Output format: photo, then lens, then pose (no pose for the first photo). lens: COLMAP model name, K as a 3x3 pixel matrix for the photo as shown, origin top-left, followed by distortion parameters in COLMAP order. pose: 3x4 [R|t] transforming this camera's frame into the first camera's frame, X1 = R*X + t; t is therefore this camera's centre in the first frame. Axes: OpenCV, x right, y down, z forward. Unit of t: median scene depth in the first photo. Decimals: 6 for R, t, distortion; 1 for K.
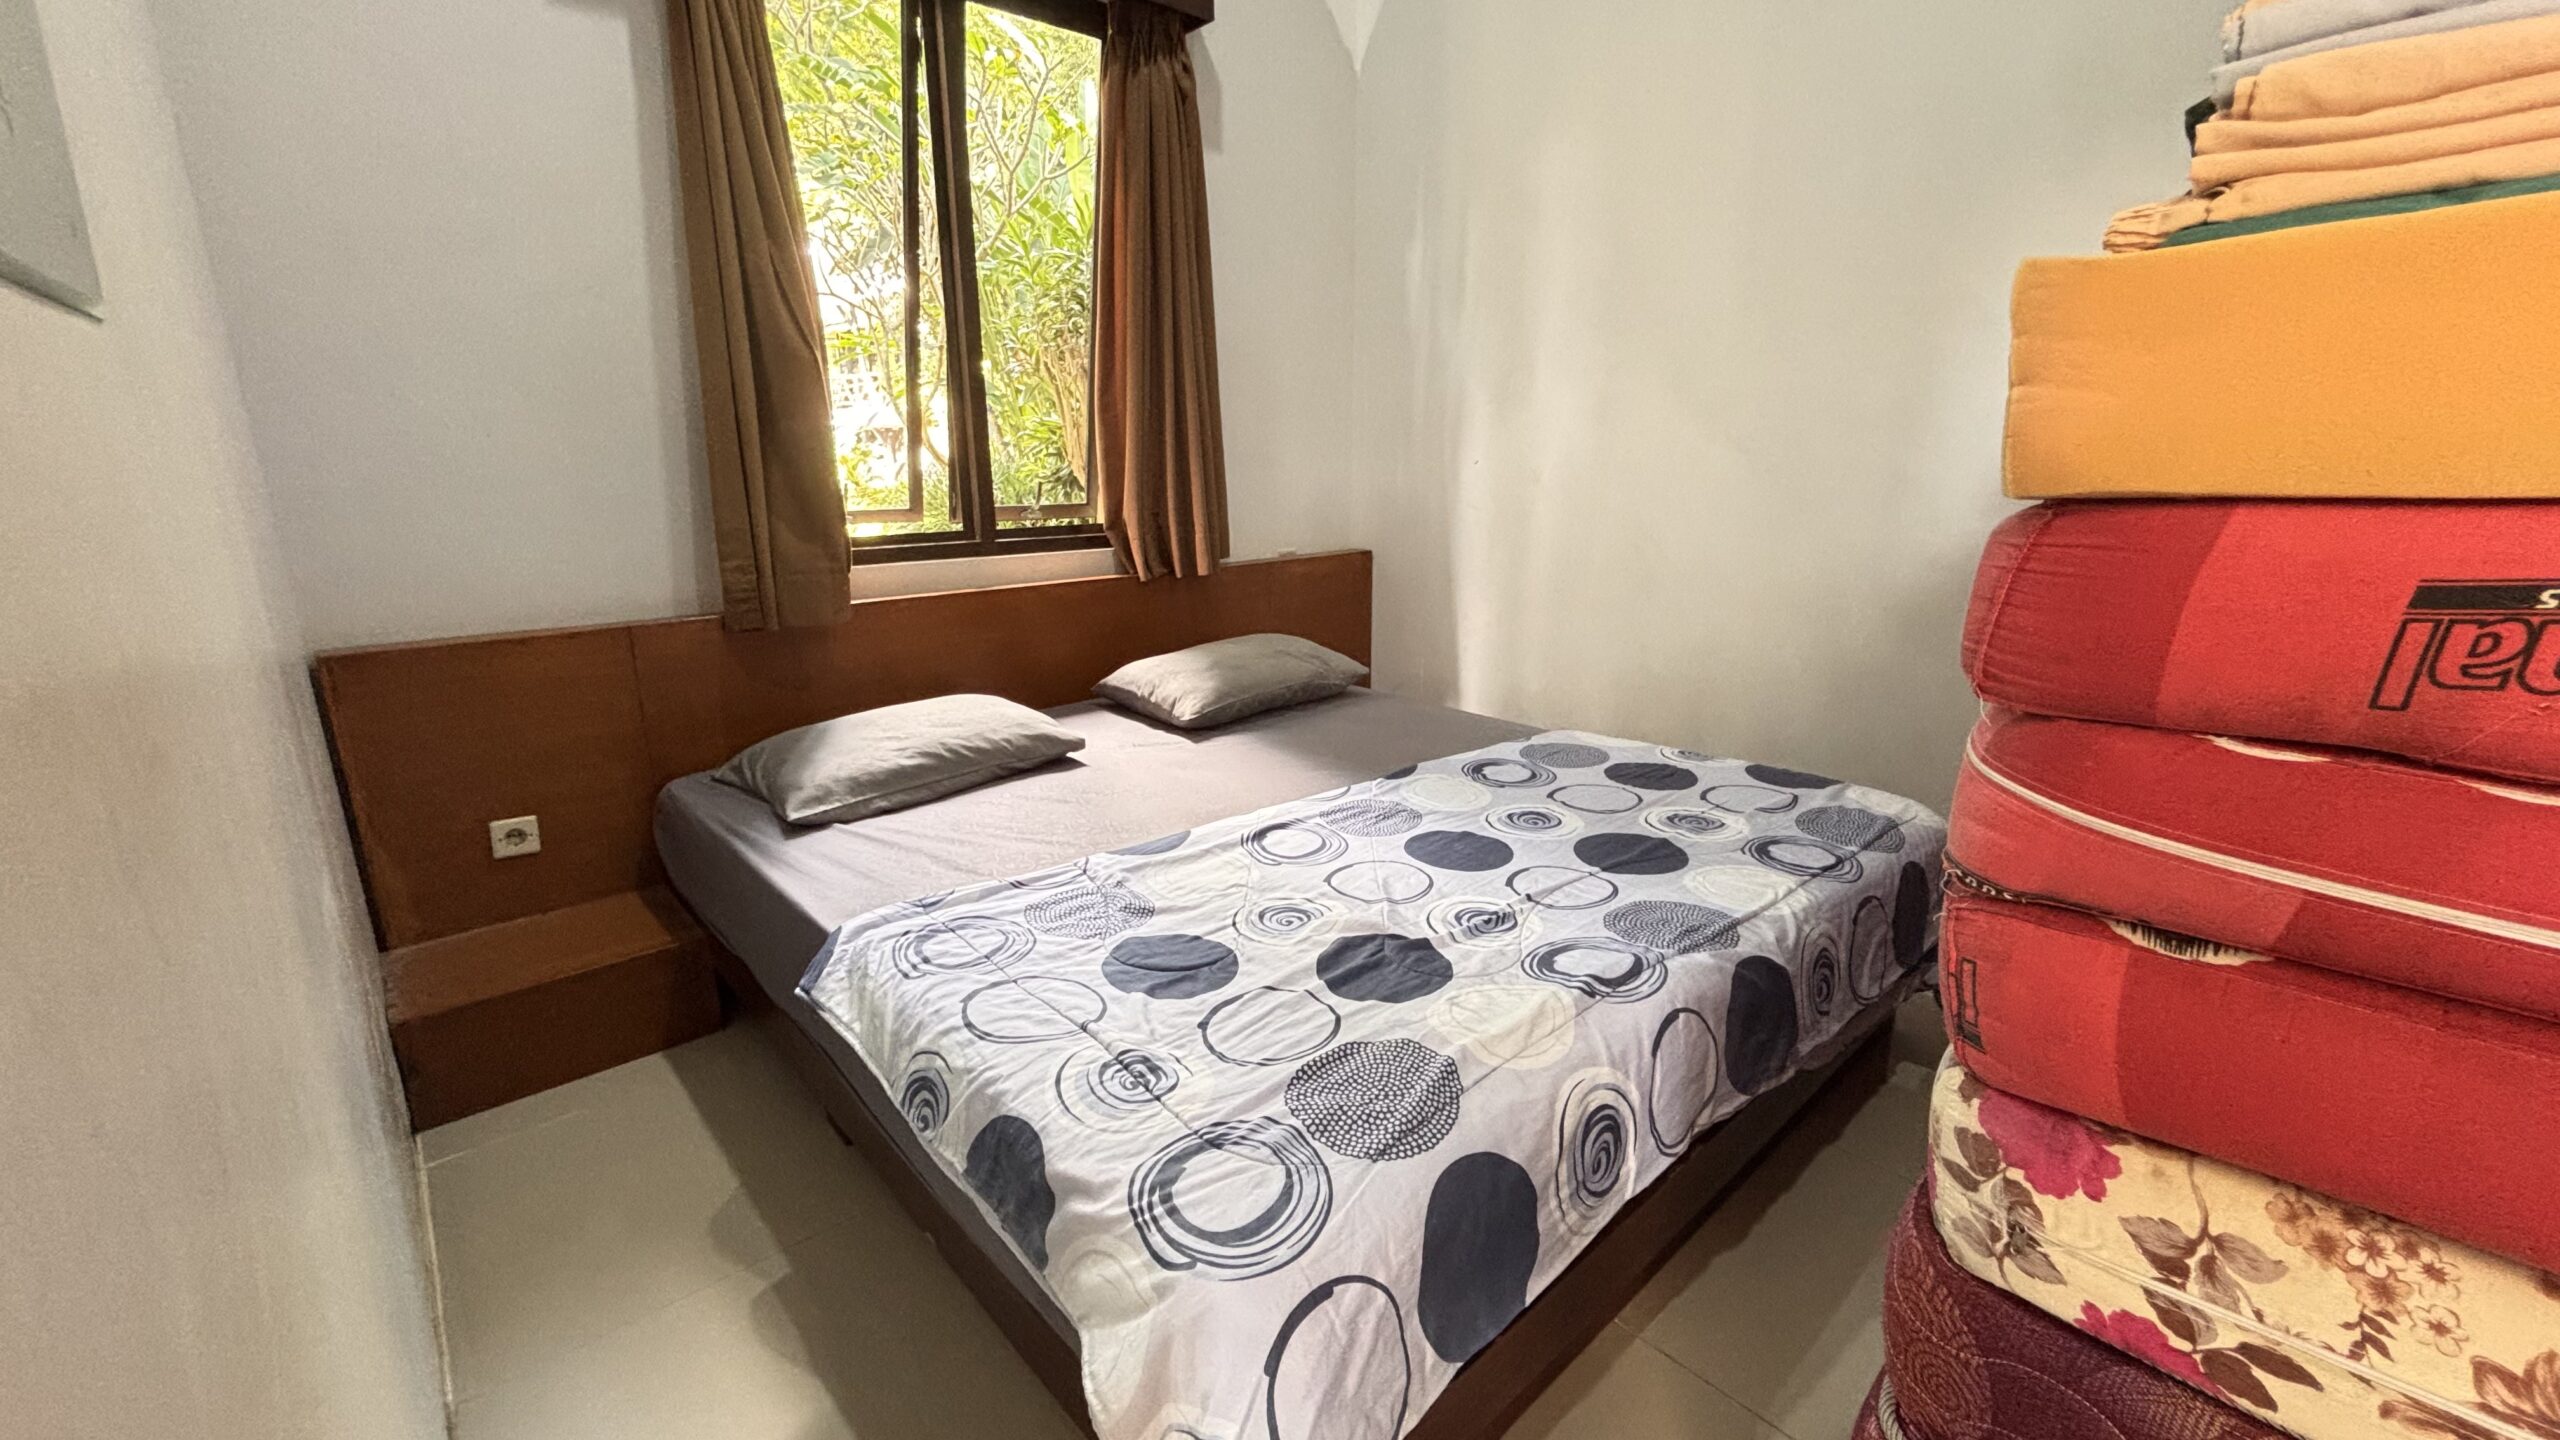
lens RADIAL K [[1031.1, 0, 1282.0], [0, 1031.1, 719.7], [0, 0, 1]] dist [-0.003473, 0.001141]
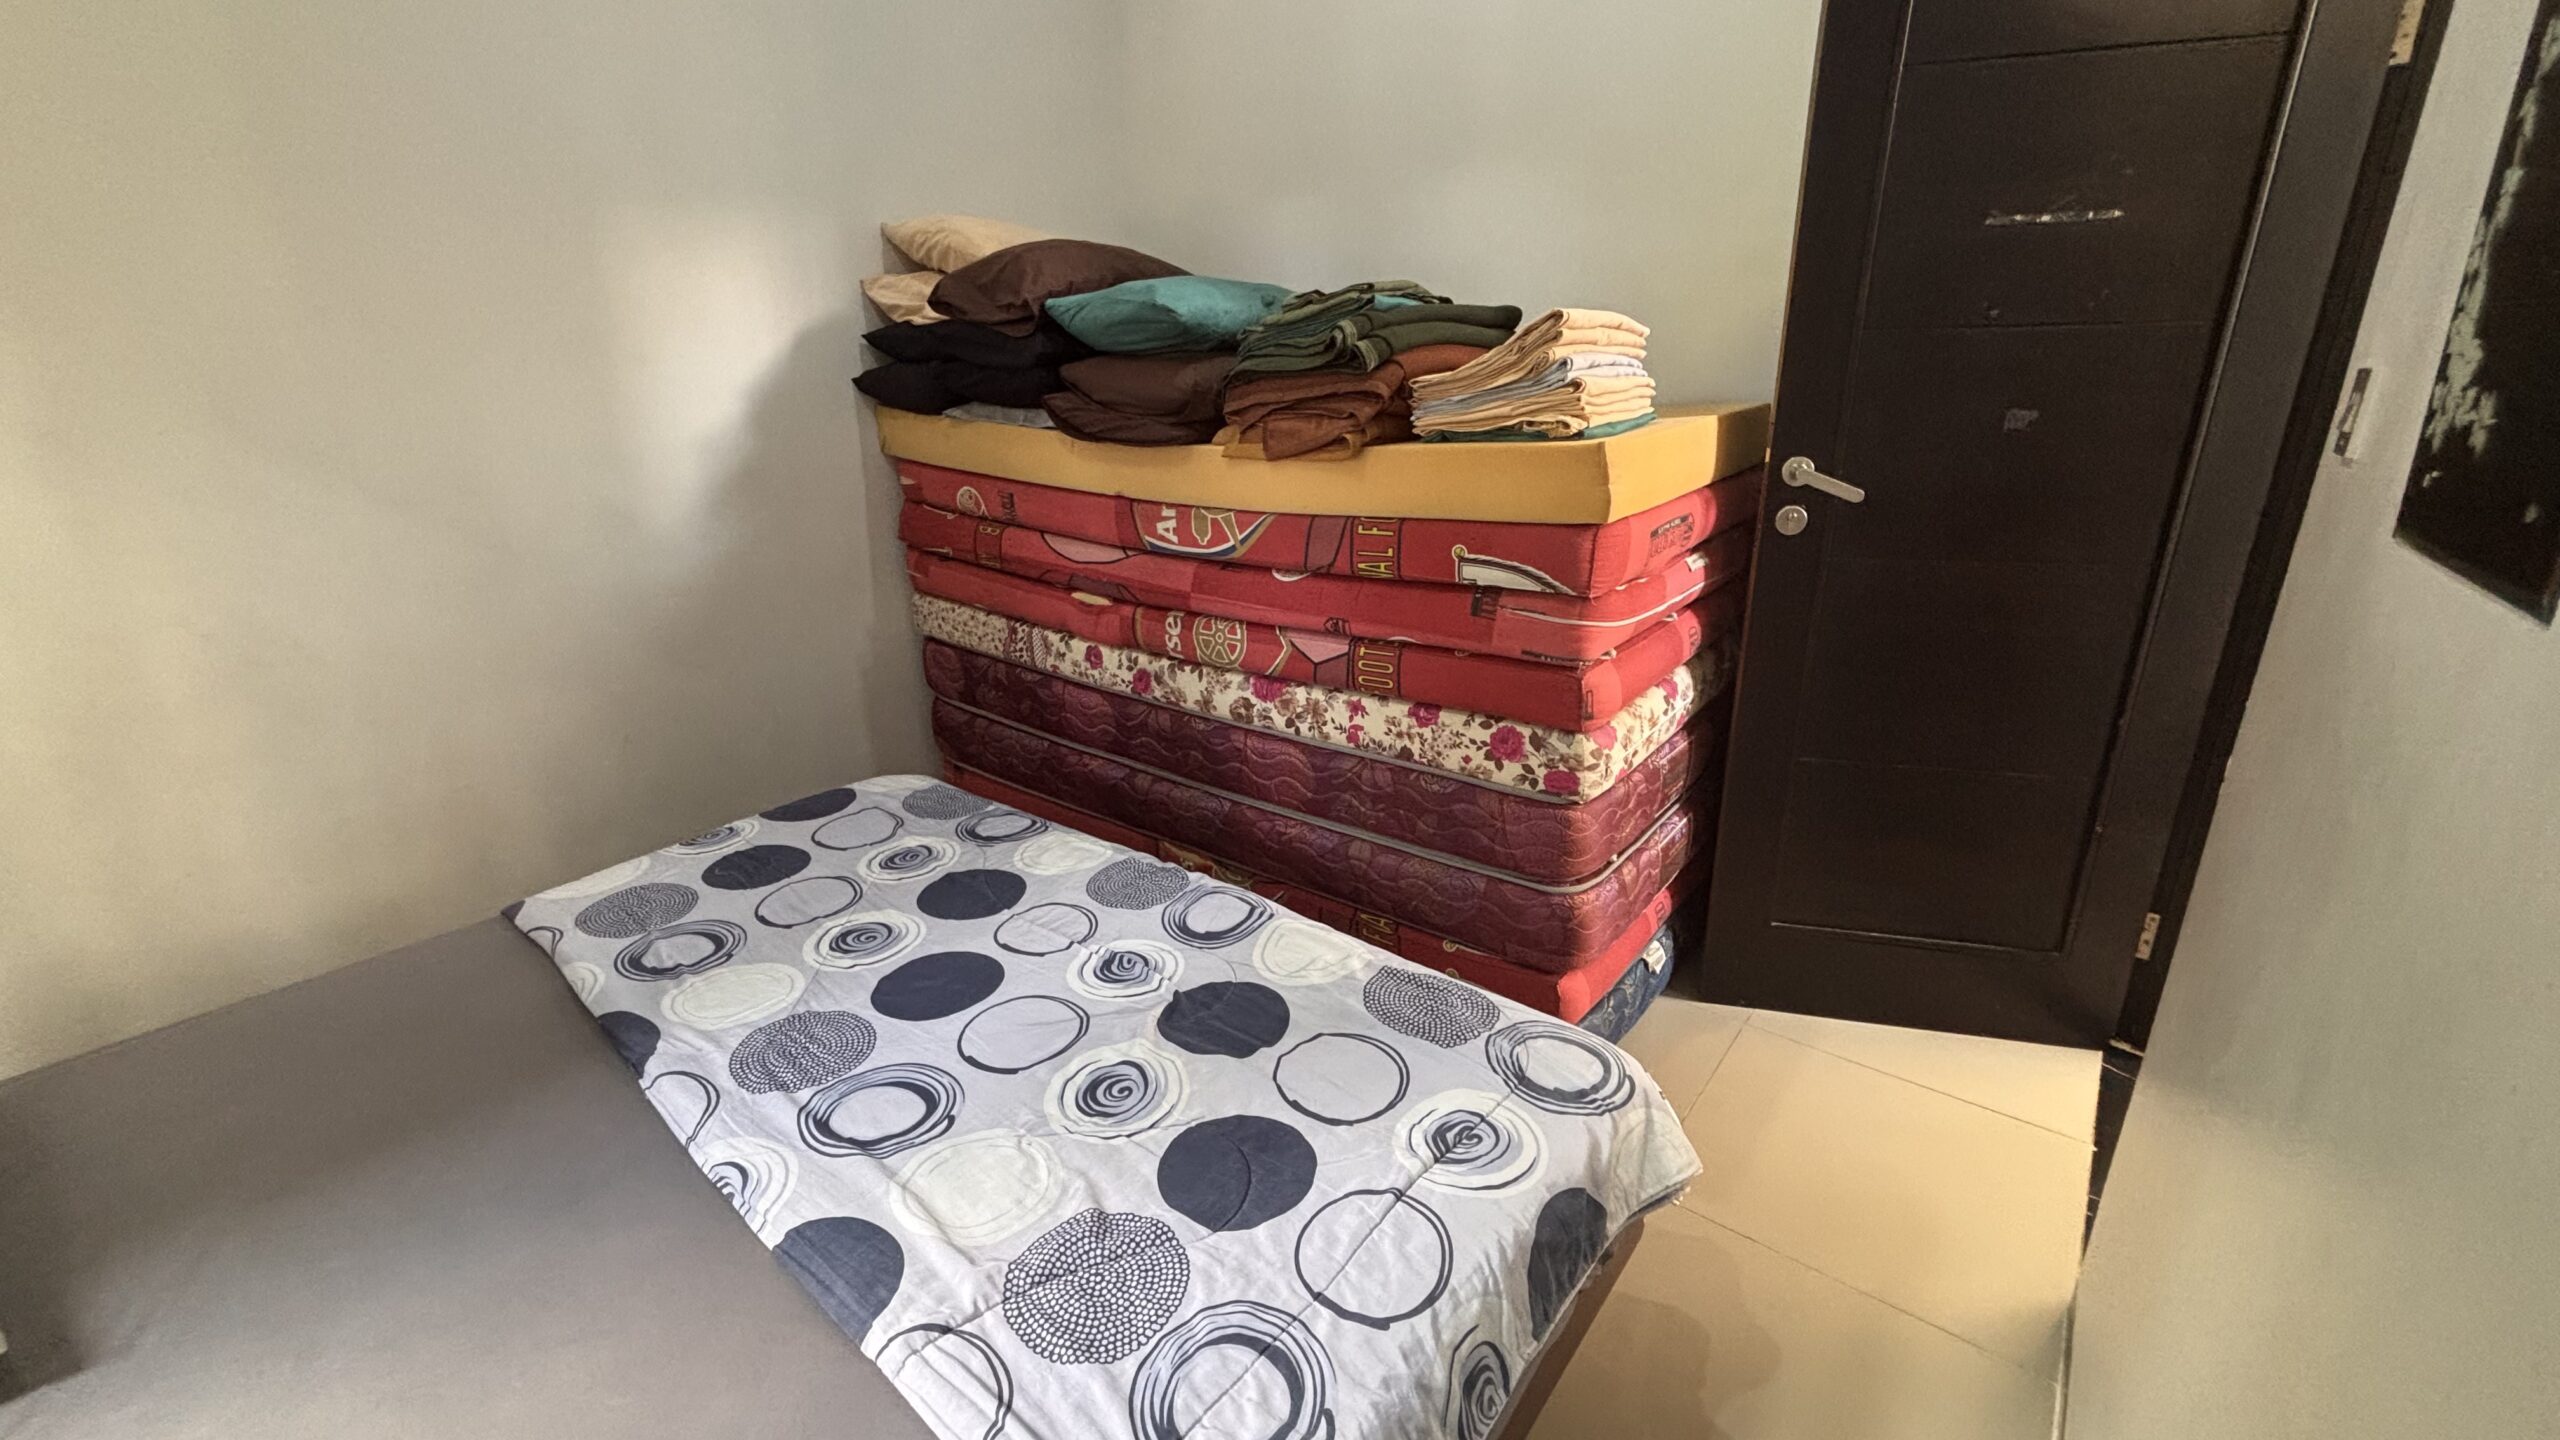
lens RADIAL K [[1031.1, 0, 1282.0], [0, 1031.1, 720.0], [0, 0, 1]] dist [-0.003473, 0.001141]
pose [[-0.167116, -0.306971, 0.936932, -0.694644], [0.260921, 0.902644, 0.342276, -0.330901], [-0.950785, 0.301665, -0.070751, 0.786411]]
